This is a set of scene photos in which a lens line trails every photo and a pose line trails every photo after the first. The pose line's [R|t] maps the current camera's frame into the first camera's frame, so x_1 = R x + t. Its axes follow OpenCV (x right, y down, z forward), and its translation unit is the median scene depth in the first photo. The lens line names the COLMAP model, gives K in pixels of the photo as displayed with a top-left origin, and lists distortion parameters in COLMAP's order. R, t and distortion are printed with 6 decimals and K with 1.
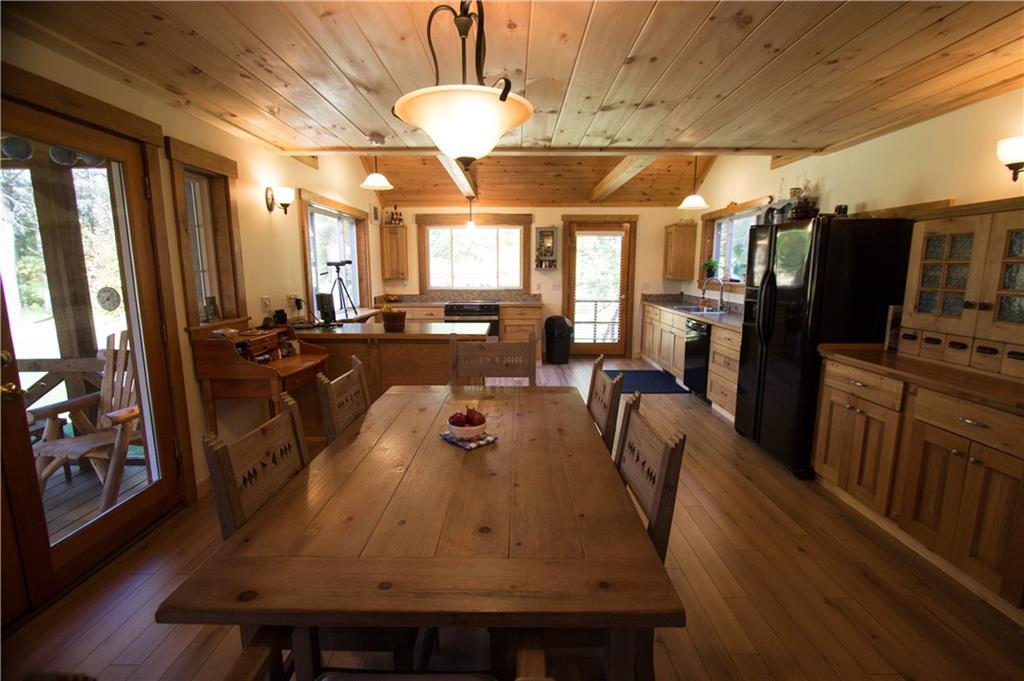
lens RADIAL K [[480.3, 0, 518.4], [0, 480.3, 336.6], [0, 0, 1]] dist [-0.010706, 0.000957]
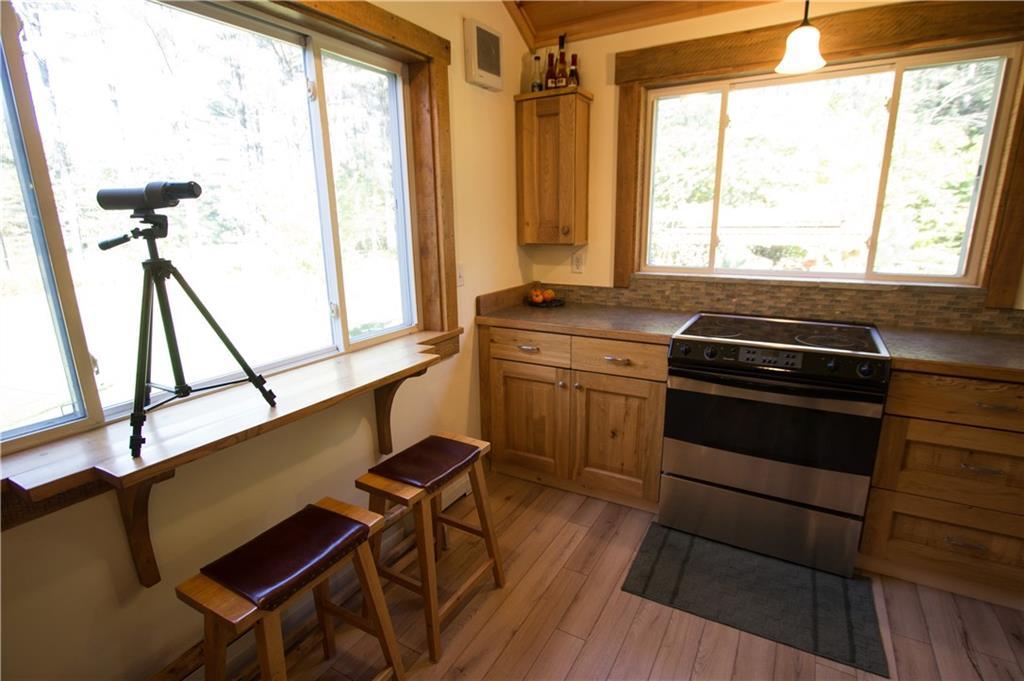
lens RADIAL K [[480.3, 0, 517.3], [0, 480.3, 335.3], [0, 0, 1]] dist [-0.010706, 0.000957]
pose [[0.855621, 0.114721, -0.504729, -0.090643], [-0.063259, 0.990996, 0.118008, -0.104052], [0.513722, -0.069042, 0.855174, 0.738914]]
